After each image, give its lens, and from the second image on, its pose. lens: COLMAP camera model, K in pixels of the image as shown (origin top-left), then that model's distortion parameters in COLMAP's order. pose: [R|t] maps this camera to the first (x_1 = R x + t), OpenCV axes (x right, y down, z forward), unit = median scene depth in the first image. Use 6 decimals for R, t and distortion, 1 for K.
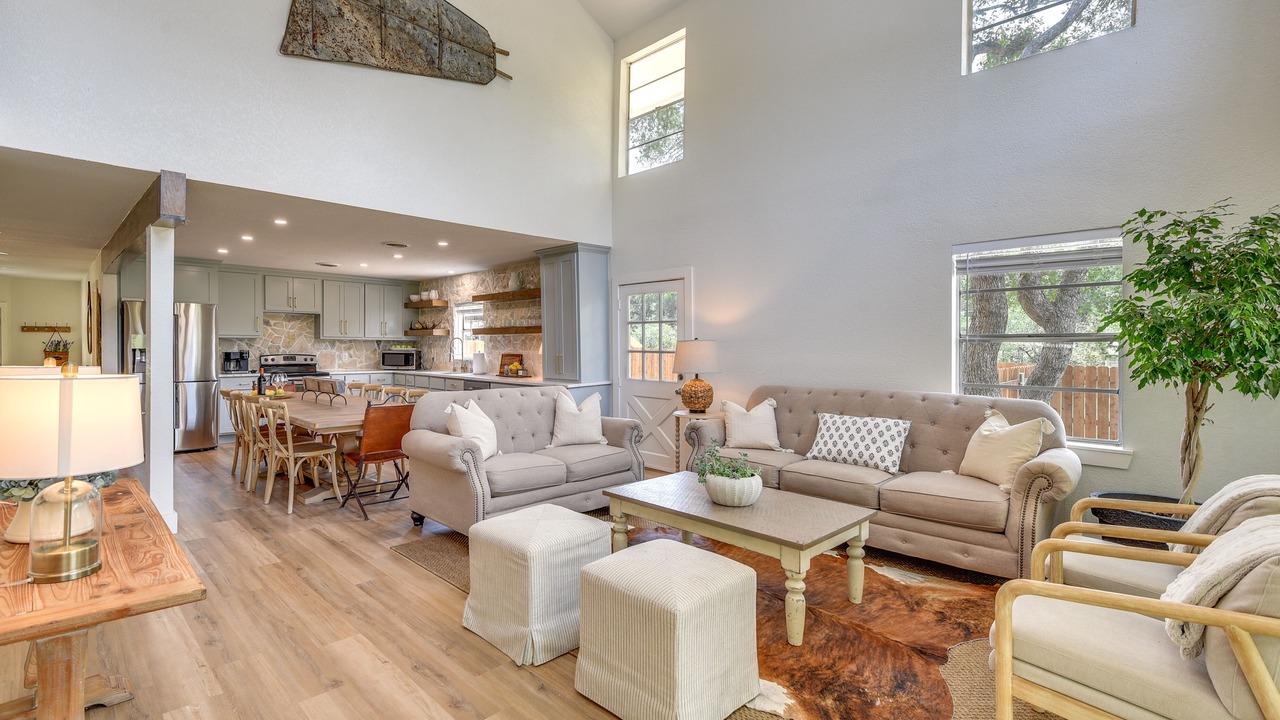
lens RADIAL K [[573.8, 0, 626.4], [0, 573.8, 354.2], [0, 0, 1]] dist [-0.002291, -0.001552]
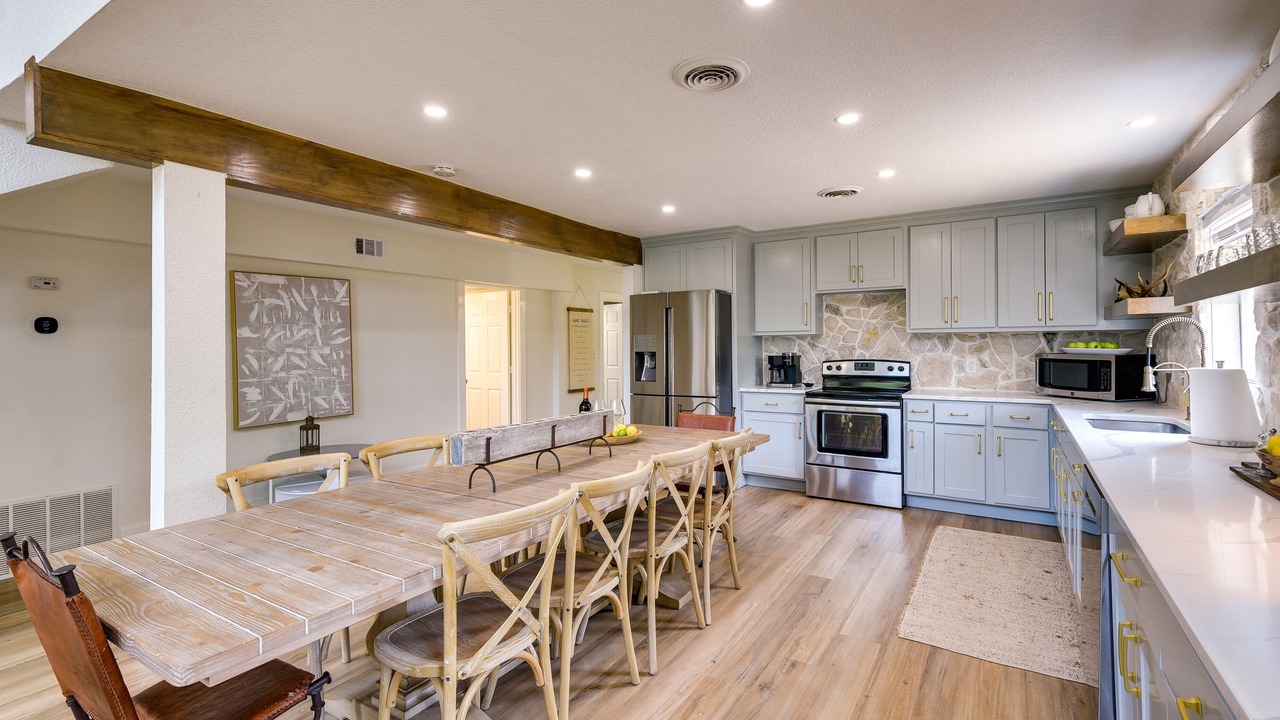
lens RADIAL K [[573.8, 0, 632.7], [0, 573.8, 349.3], [0, 0, 1]] dist [-0.002291, -0.001552]
pose [[0.185445, -0.000204, -0.982655, -0.033141], [-0.002030, 0.999998, -0.000591, -0.009750], [0.982653, 0.002105, 0.185444, 0.625308]]
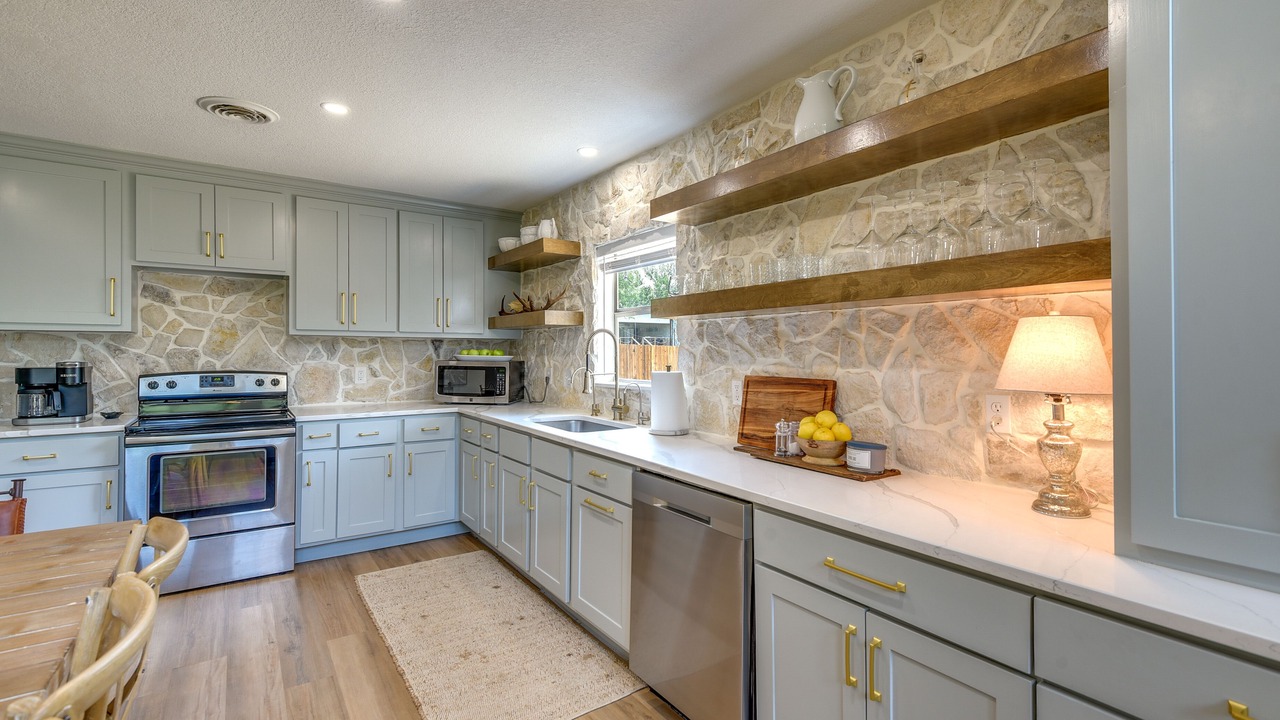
lens RADIAL K [[573.8, 0, 651.4], [0, 573.8, 355.5], [0, 0, 1]] dist [-0.002291, -0.001552]
pose [[0.984311, -0.000486, -0.176441, -0.193671], [-0.000474, 0.999985, -0.005404, -0.008996], [0.176441, 0.005403, 0.984296, 0.622487]]
